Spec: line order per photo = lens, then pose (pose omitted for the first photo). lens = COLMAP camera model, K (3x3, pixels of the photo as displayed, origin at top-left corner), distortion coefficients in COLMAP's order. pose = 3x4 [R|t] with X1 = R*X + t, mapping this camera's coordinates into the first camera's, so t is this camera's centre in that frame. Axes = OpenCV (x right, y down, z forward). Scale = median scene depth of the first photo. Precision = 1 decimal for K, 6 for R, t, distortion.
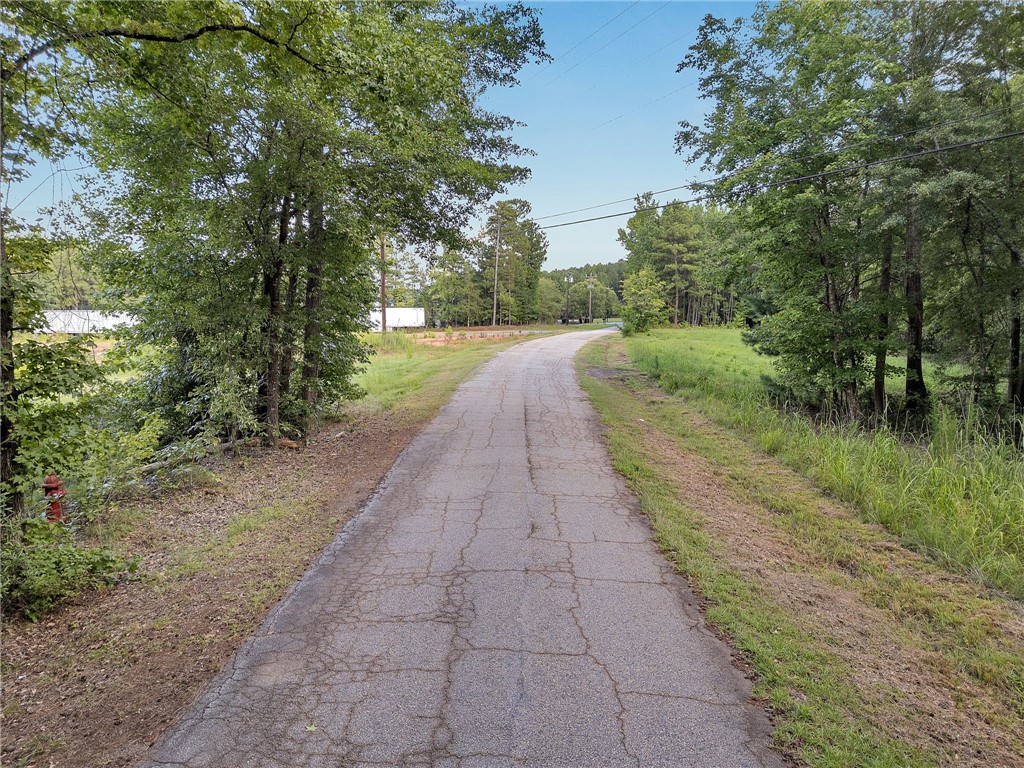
lens RADIAL K [[714.0, 0, 514.9], [0, 714.0, 384.1], [0, 0, 1]] dist [0.060525, -0.049131]
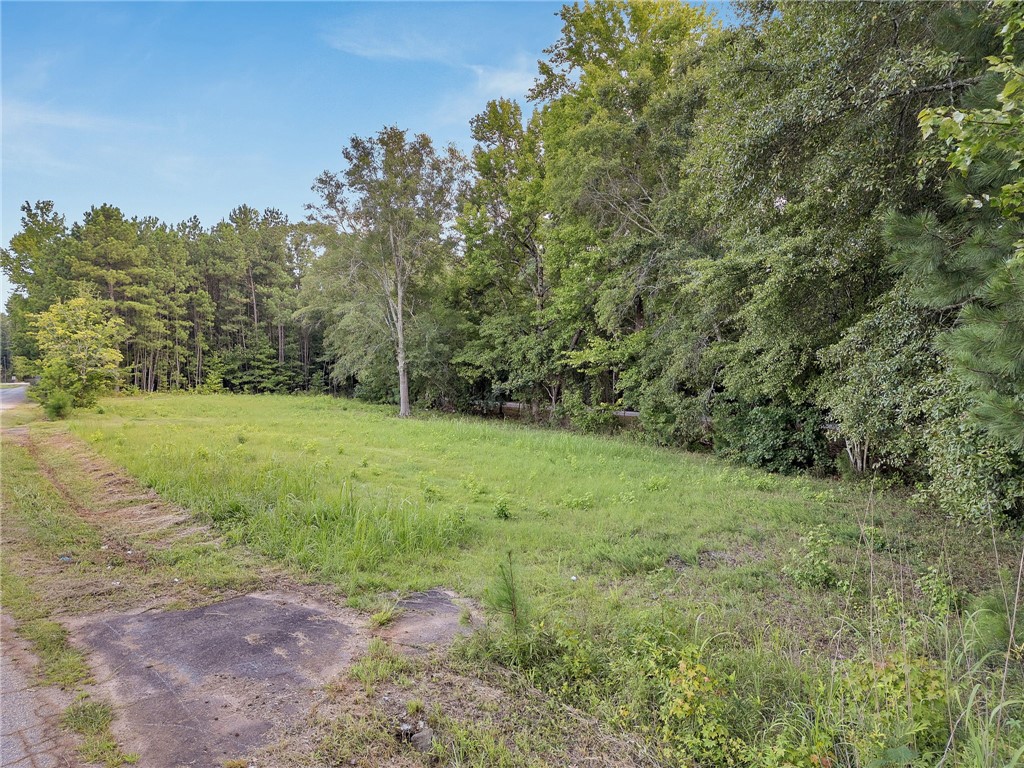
lens RADIAL K [[714.0, 0, 507.9], [0, 714.0, 381.7], [0, 0, 1]] dist [0.060525, -0.049131]
pose [[0.715864, -0.022076, 0.697890, 0.014237], [0.083033, 0.995099, -0.053694, -0.022841], [-0.693285, 0.096386, 0.714189, 0.244324]]
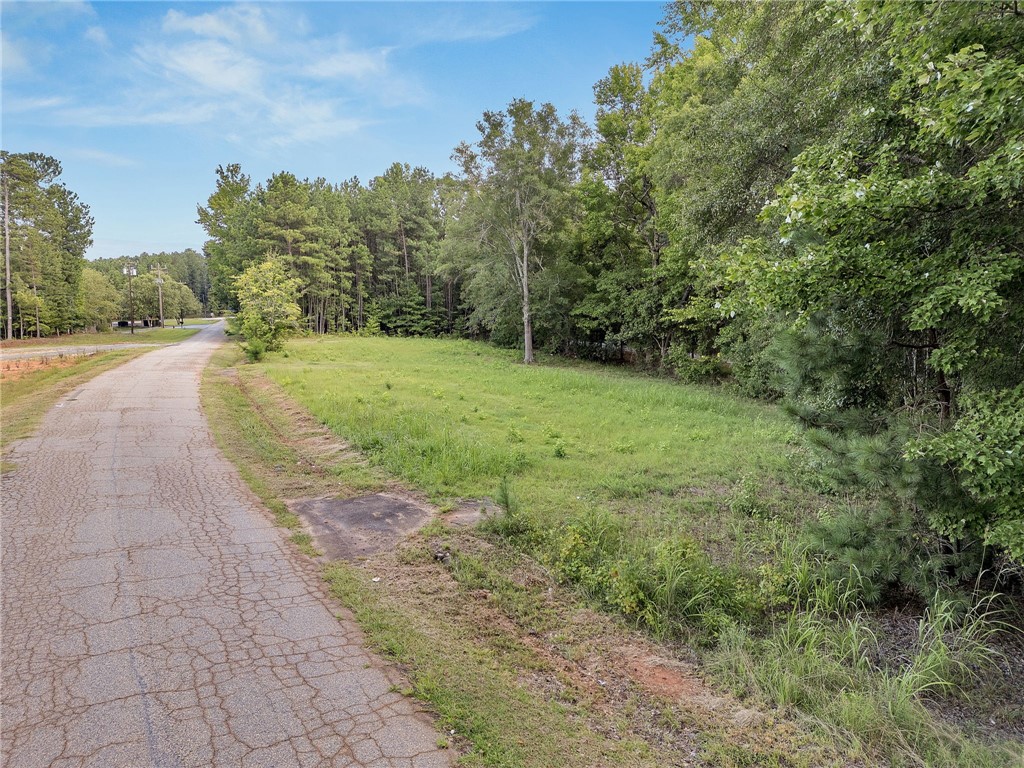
lens RADIAL K [[714.0, 0, 510.9], [0, 714.0, 381.6], [0, 0, 1]] dist [0.060525, -0.049131]
pose [[0.841475, -0.066316, 0.536211, -0.002548], [0.064241, 0.997679, 0.022575, -0.029267], [-0.536463, 0.015451, 0.843782, 0.191669]]
